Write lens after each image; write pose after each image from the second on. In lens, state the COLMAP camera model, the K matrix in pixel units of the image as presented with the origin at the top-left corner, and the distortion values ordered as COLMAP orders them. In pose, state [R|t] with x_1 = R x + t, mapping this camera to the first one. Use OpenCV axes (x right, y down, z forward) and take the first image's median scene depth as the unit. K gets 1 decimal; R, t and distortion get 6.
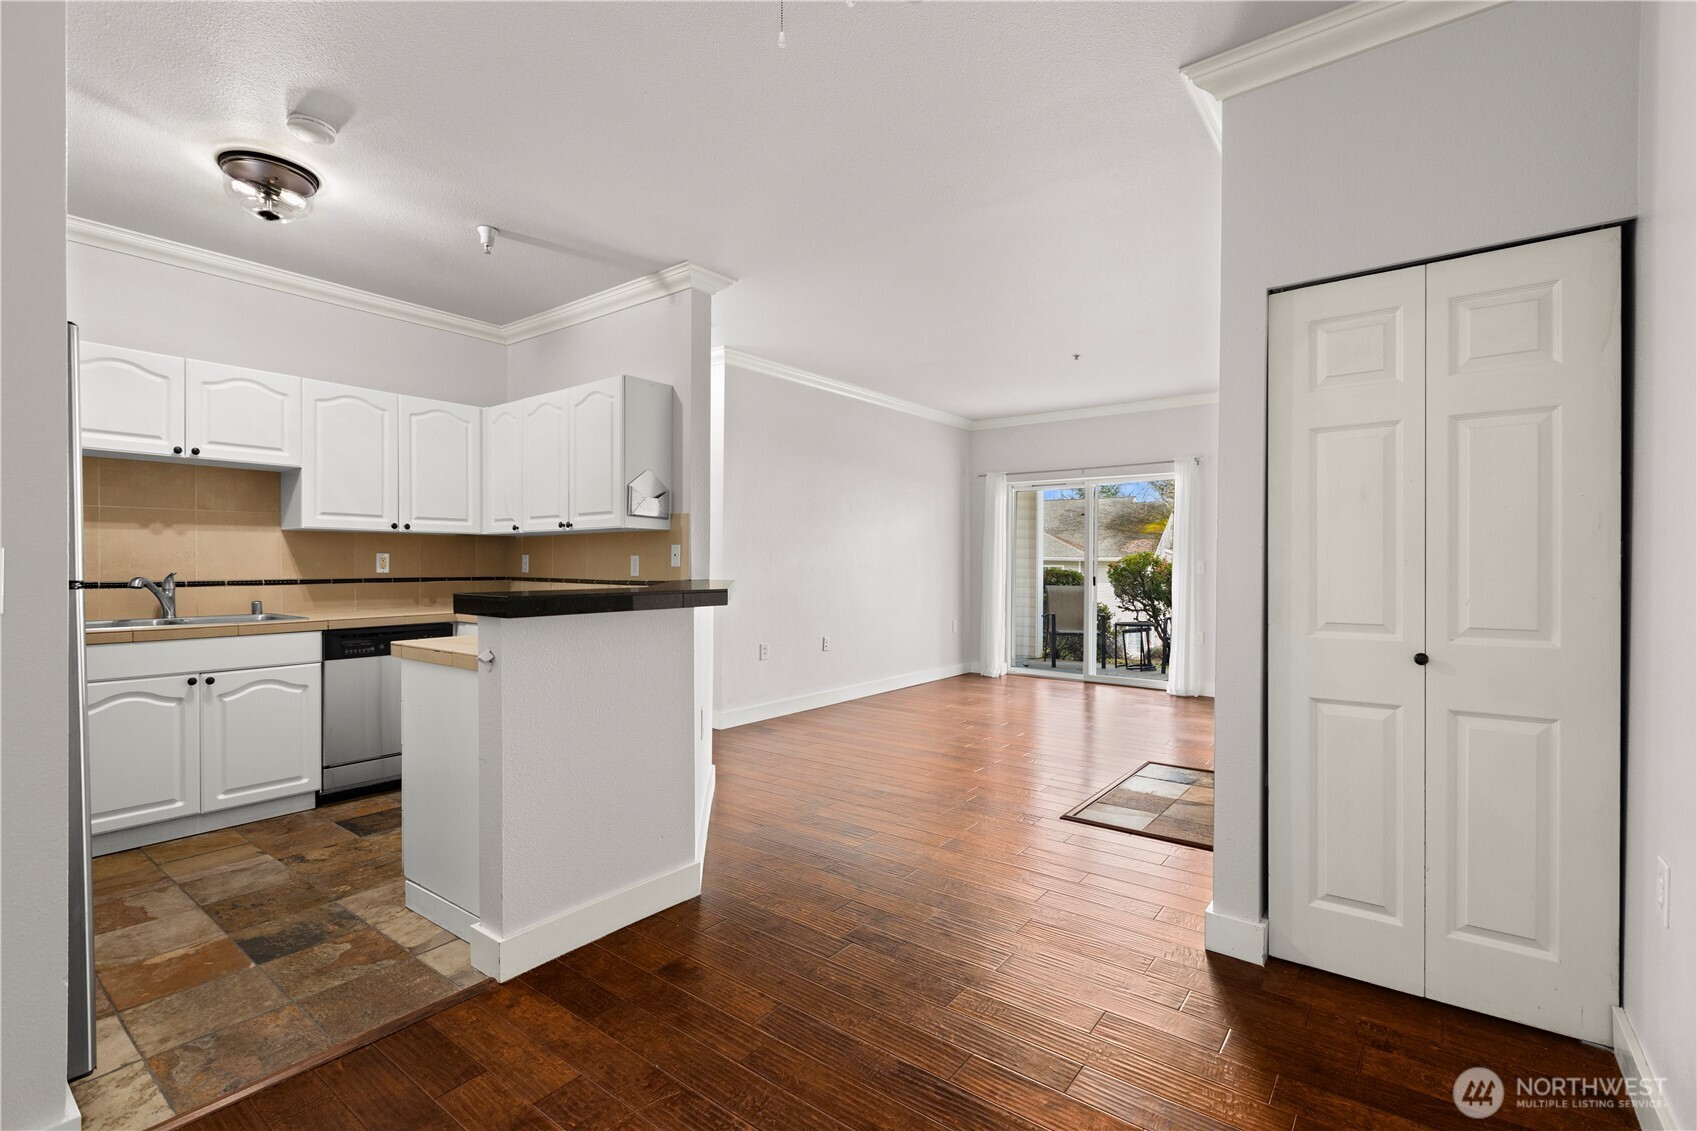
lens RADIAL K [[773.6, 0, 845.5], [0, 773.6, 565.8], [0, 0, 1]] dist [-0.001407, -0.000429]
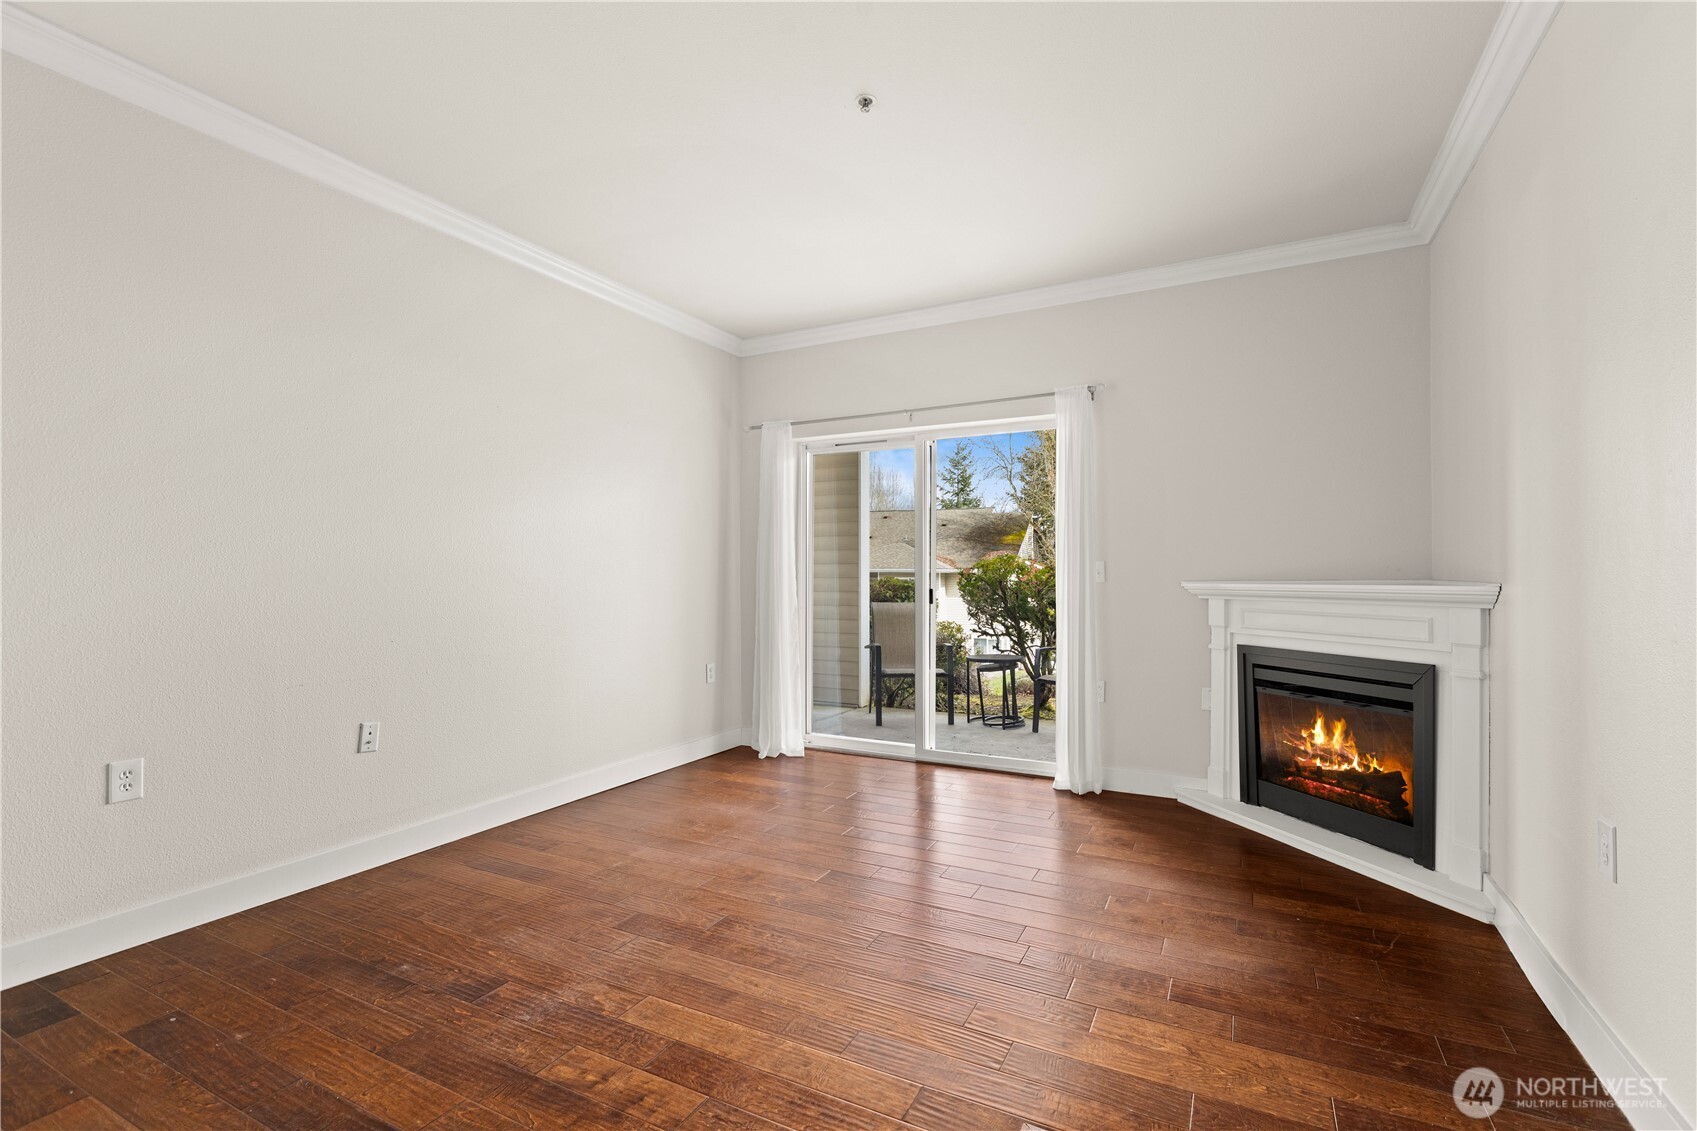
lens RADIAL K [[773.6, 0, 845.9], [0, 773.6, 568.2], [0, 0, 1]] dist [-0.001407, -0.000429]
pose [[0.985723, -0.005182, 0.168294, 0.133310], [0.008015, 0.999837, -0.016157, 0.006316], [-0.168183, 0.017275, 0.985604, 0.356601]]
